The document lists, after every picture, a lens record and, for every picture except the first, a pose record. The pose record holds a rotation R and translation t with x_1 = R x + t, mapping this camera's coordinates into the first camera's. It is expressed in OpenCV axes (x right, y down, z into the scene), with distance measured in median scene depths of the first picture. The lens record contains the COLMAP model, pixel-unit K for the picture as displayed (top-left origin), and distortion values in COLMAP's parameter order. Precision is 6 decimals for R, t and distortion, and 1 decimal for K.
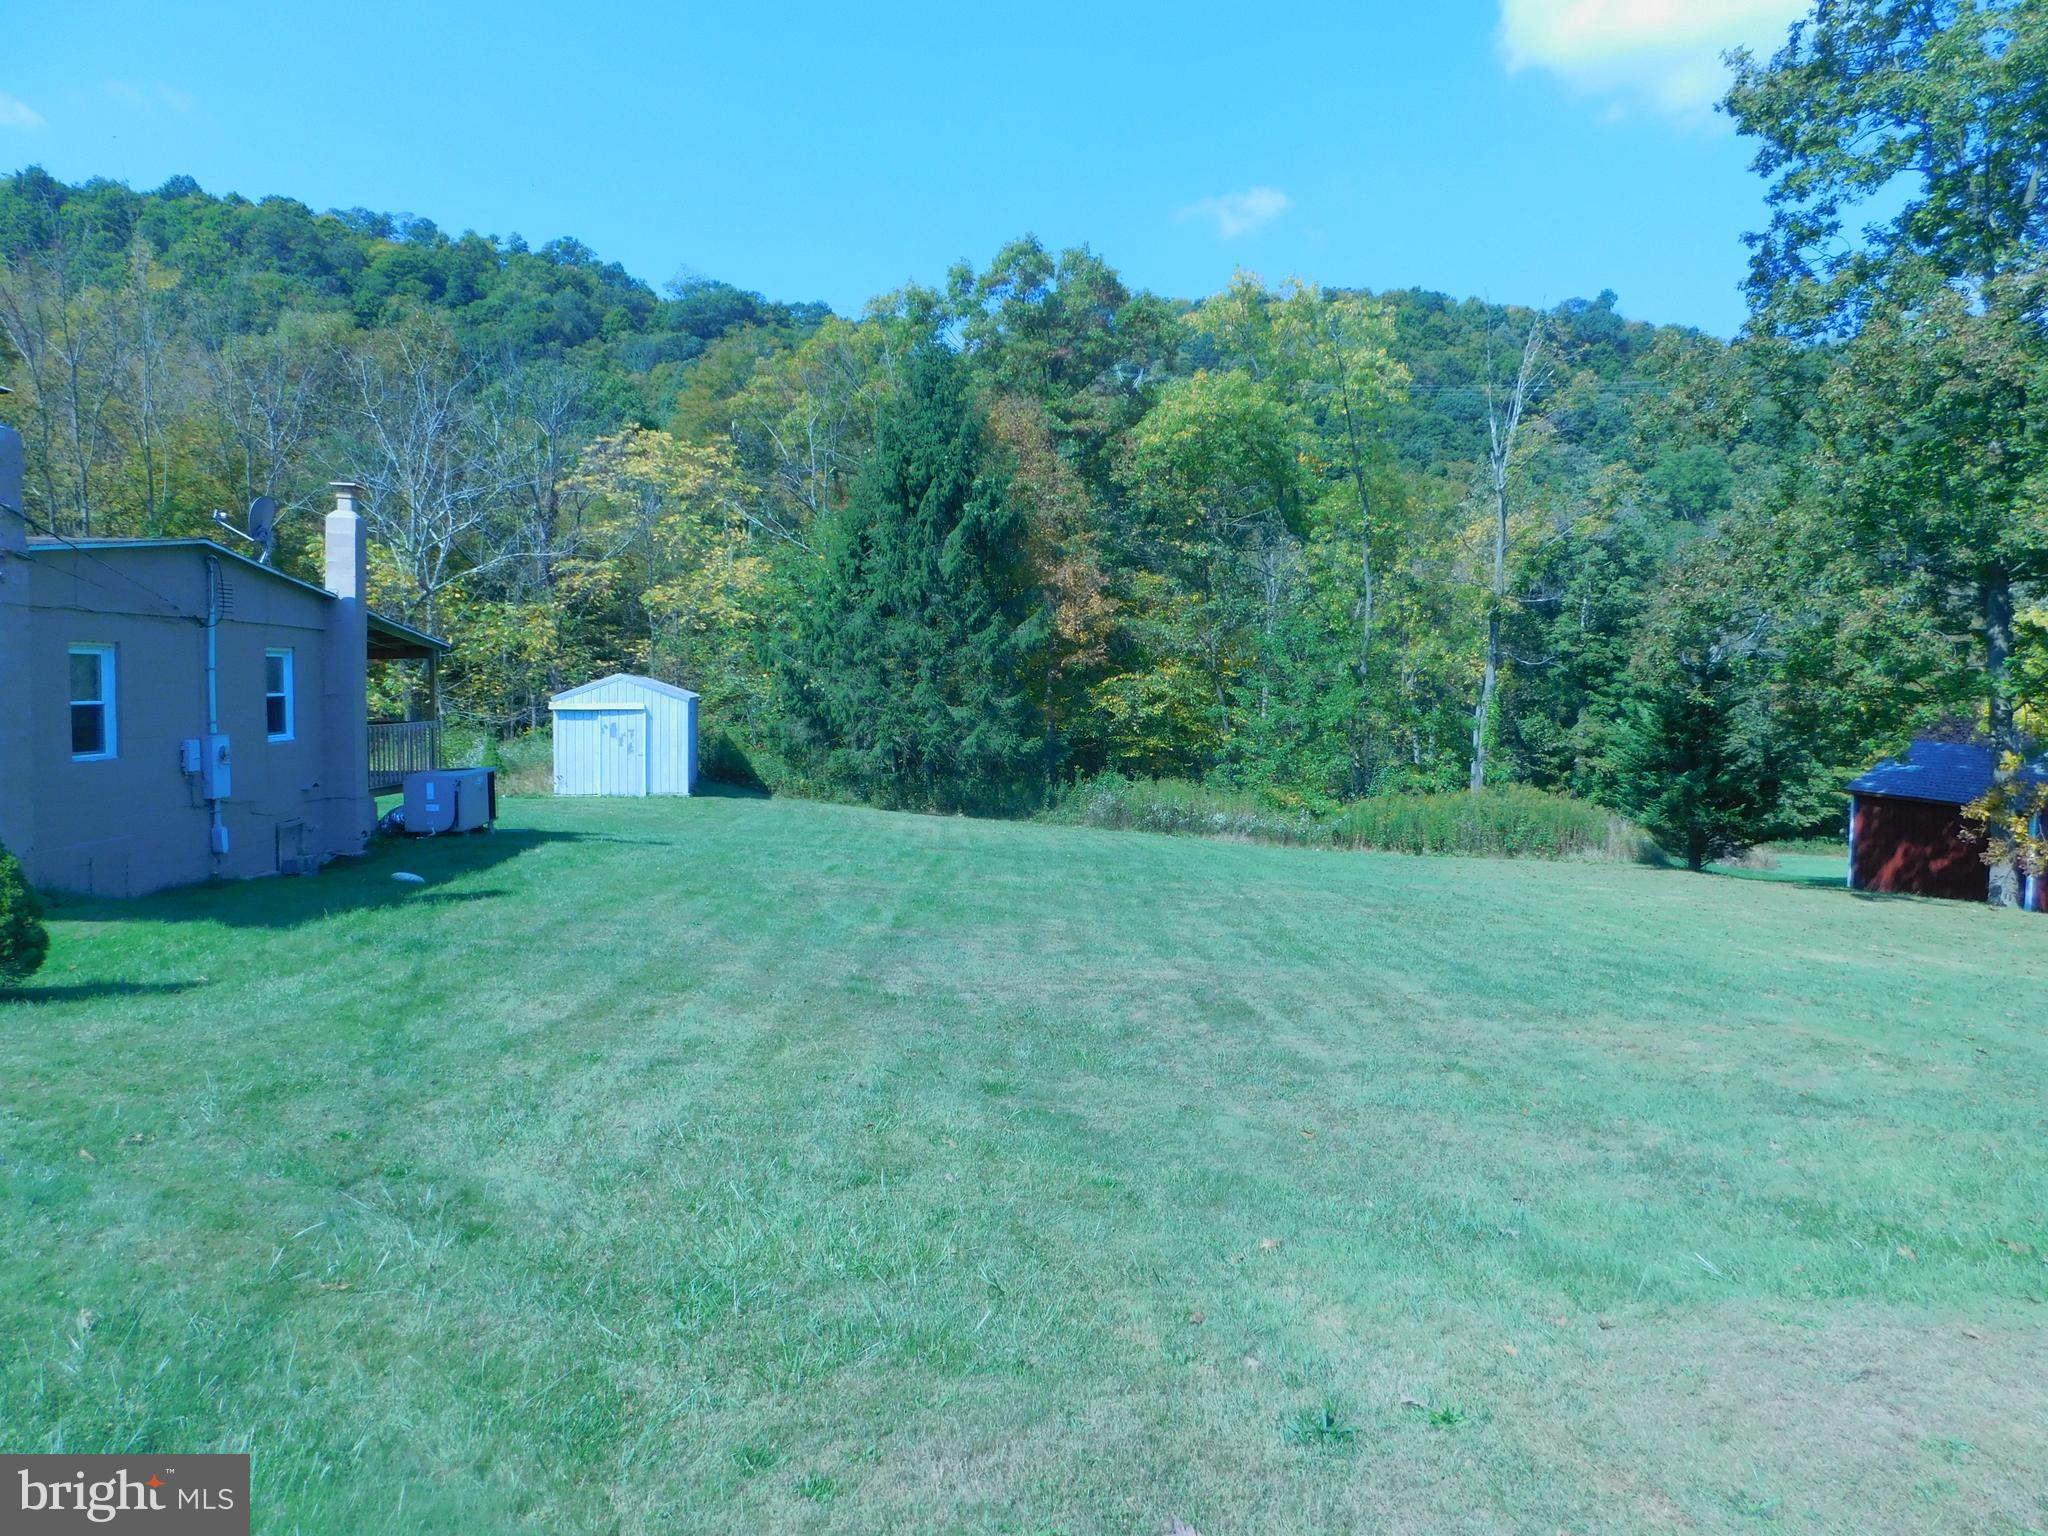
lens RADIAL K [[1363.1, 0, 1034.4], [0, 1363.1, 764.0], [0, 0, 1]] dist [-0.068409, 0.061520]
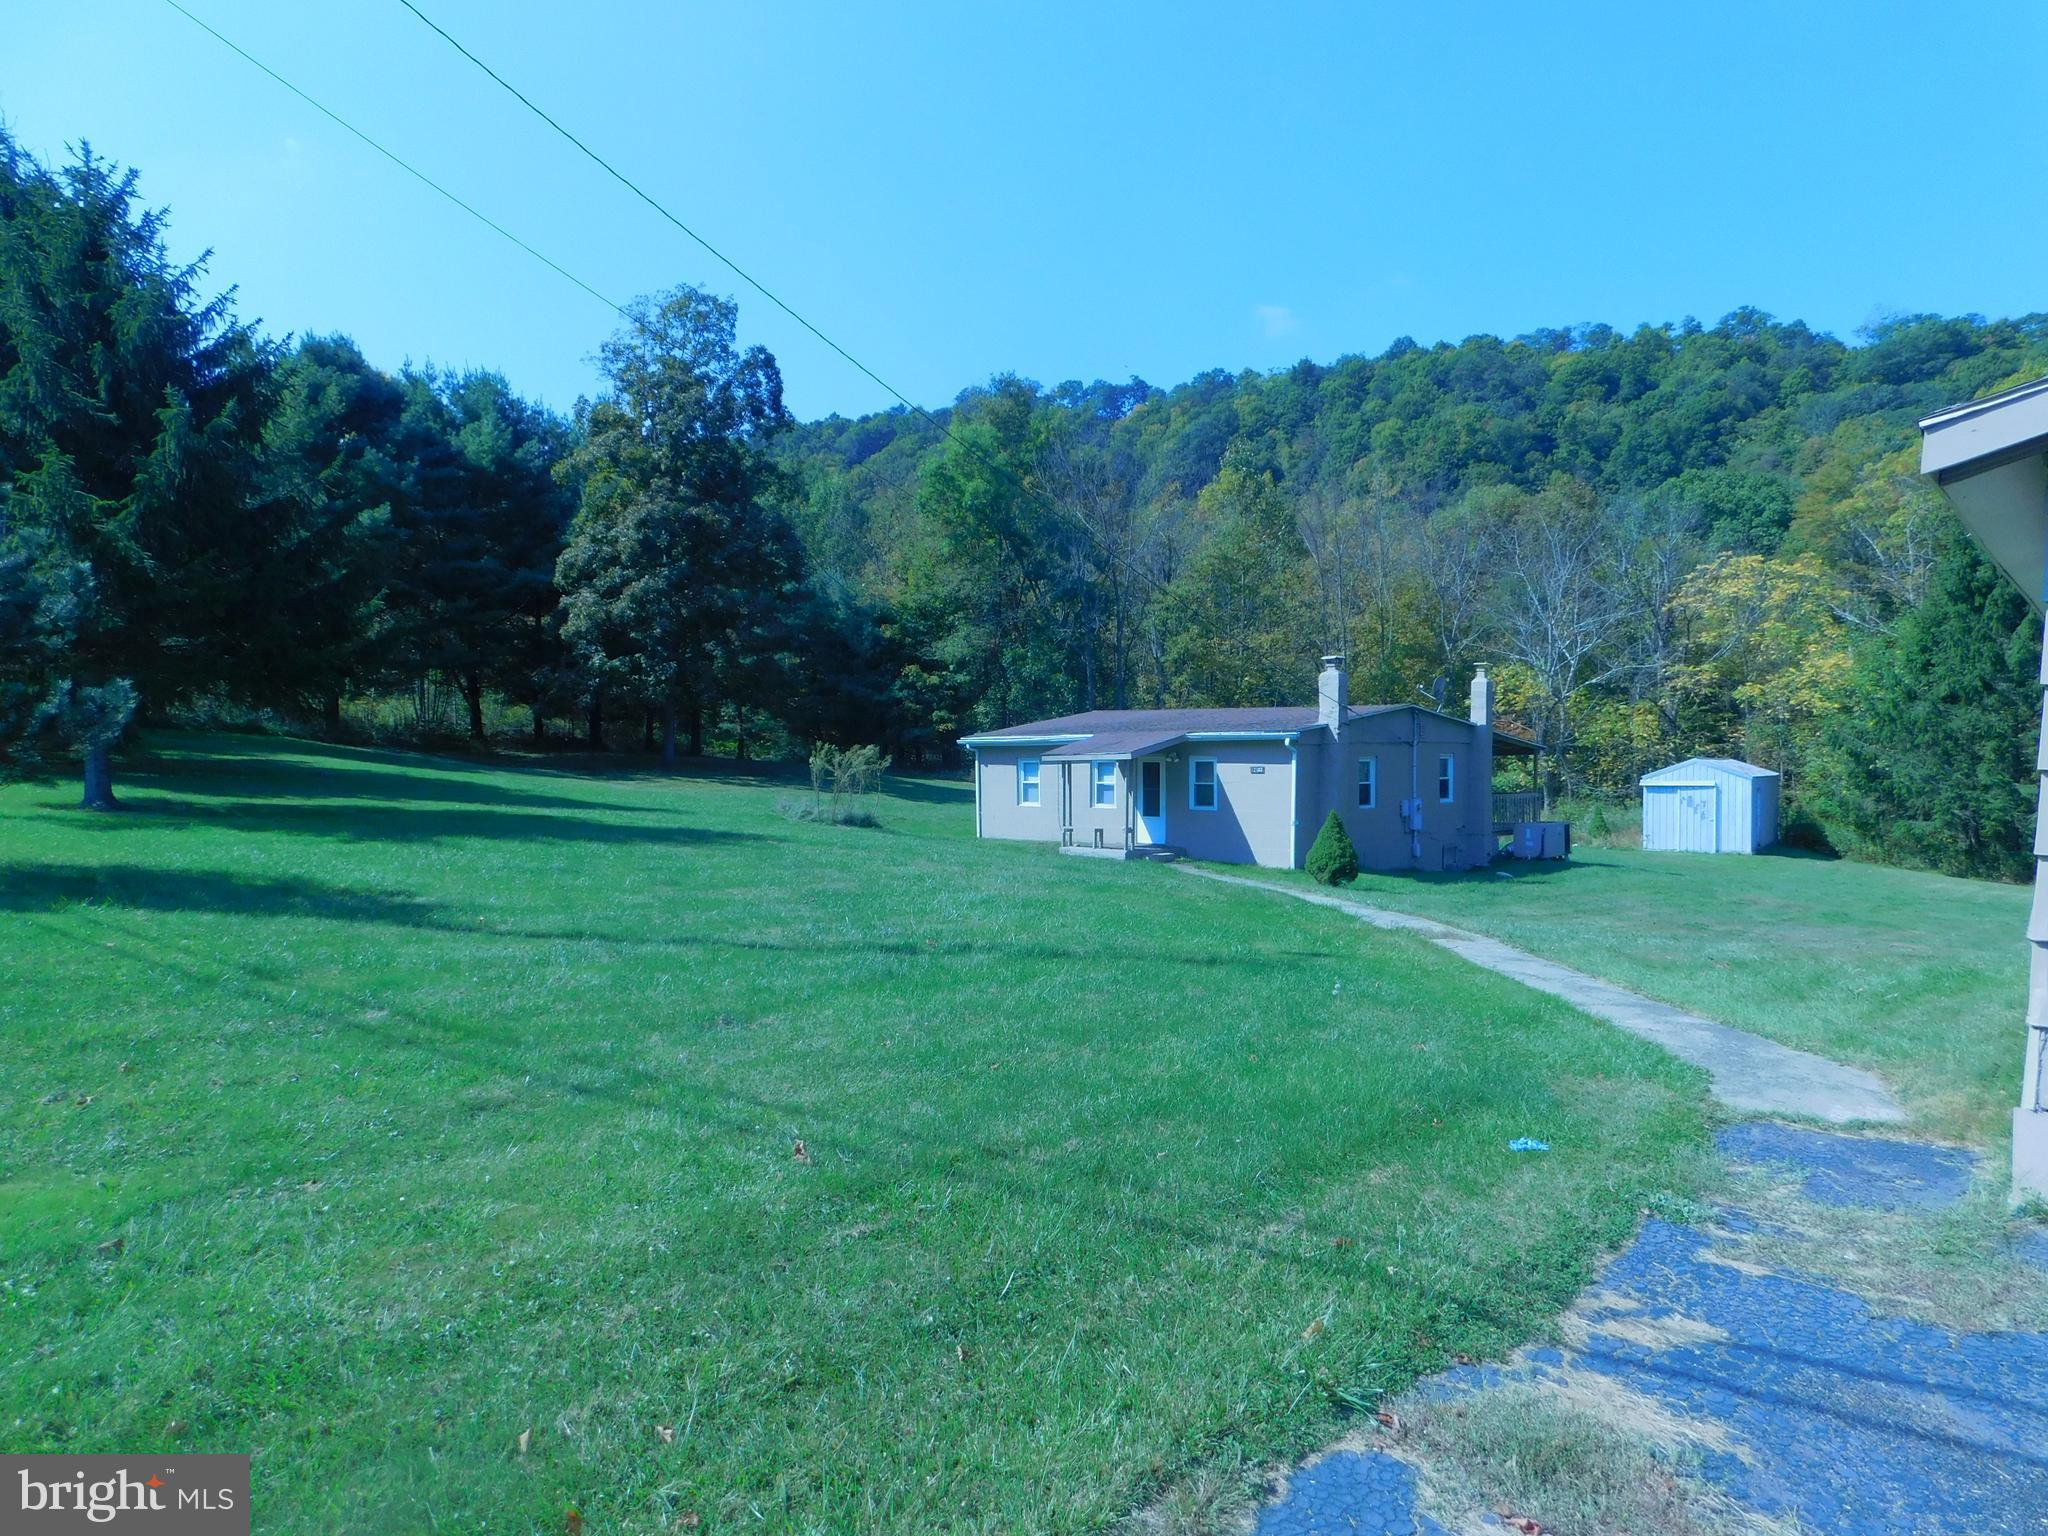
lens RADIAL K [[1363.1, 0, 1034.4], [0, 1363.1, 764.0], [0, 0, 1]] dist [-0.068409, 0.061520]
pose [[0.677472, -0.008137, -0.735504, 0.154257], [-0.031970, 0.998668, -0.040495, 0.008404], [0.734854, 0.050948, 0.676309, -0.247302]]
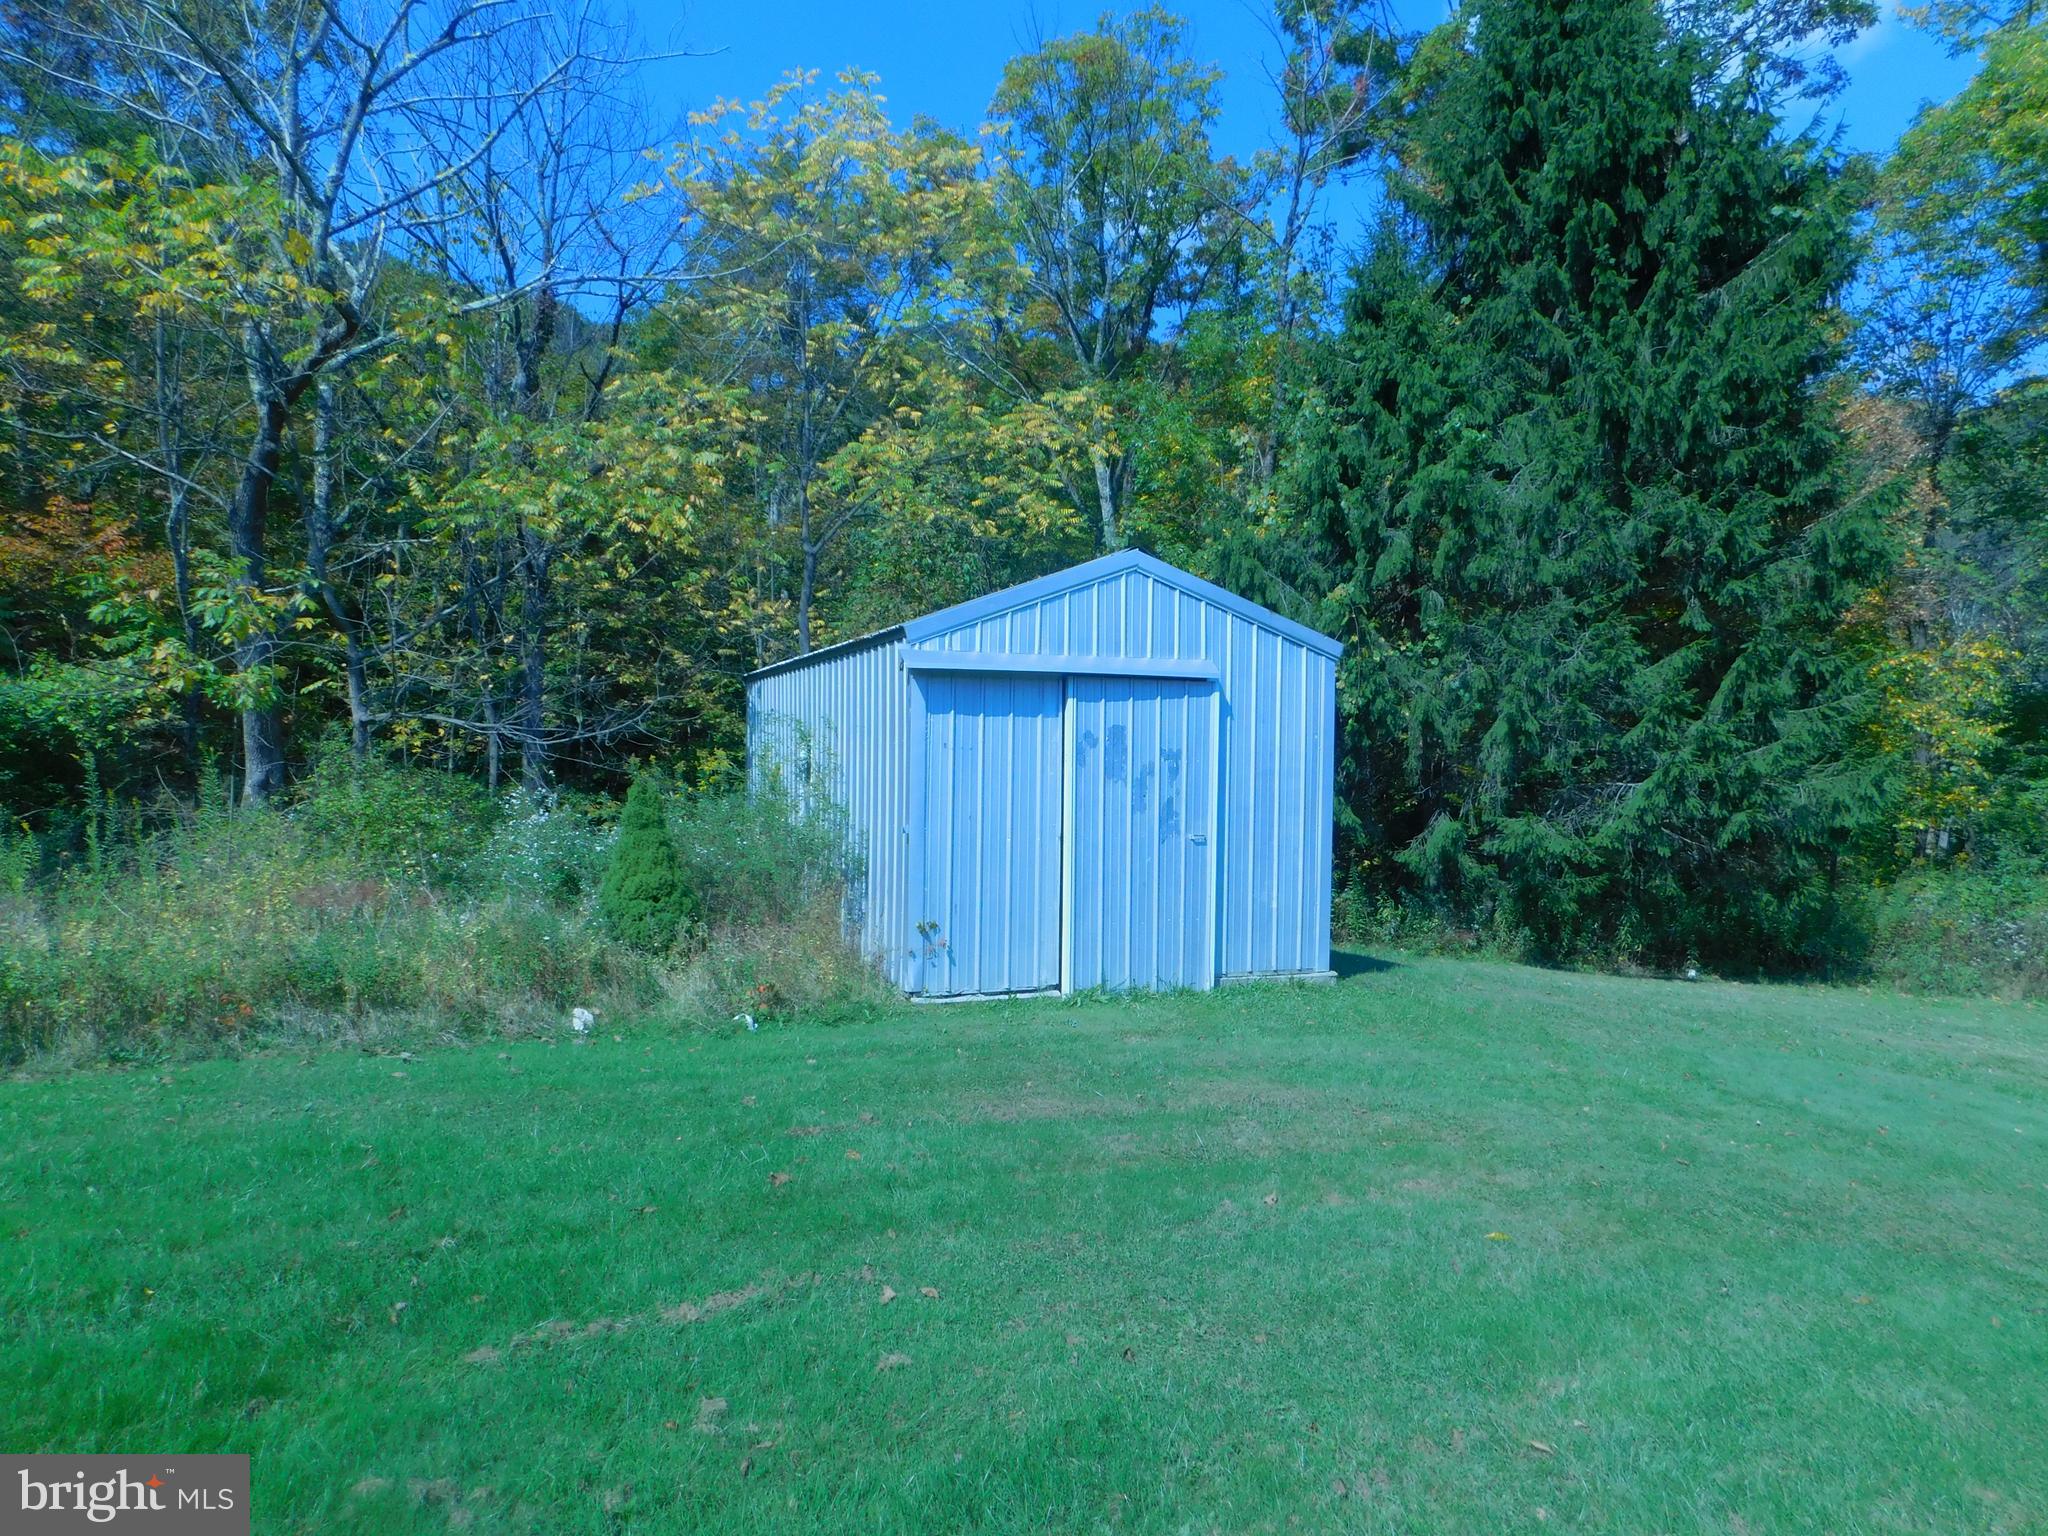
lens RADIAL K [[1363.1, 0, 1034.4], [0, 1363.1, 764.0], [0, 0, 1]] dist [-0.068409, 0.061520]
pose [[0.989262, 0.012621, 0.145606, -0.260489], [-0.003923, 0.998198, -0.059870, -0.004213], [-0.146099, 0.058656, 0.987530, 0.516639]]
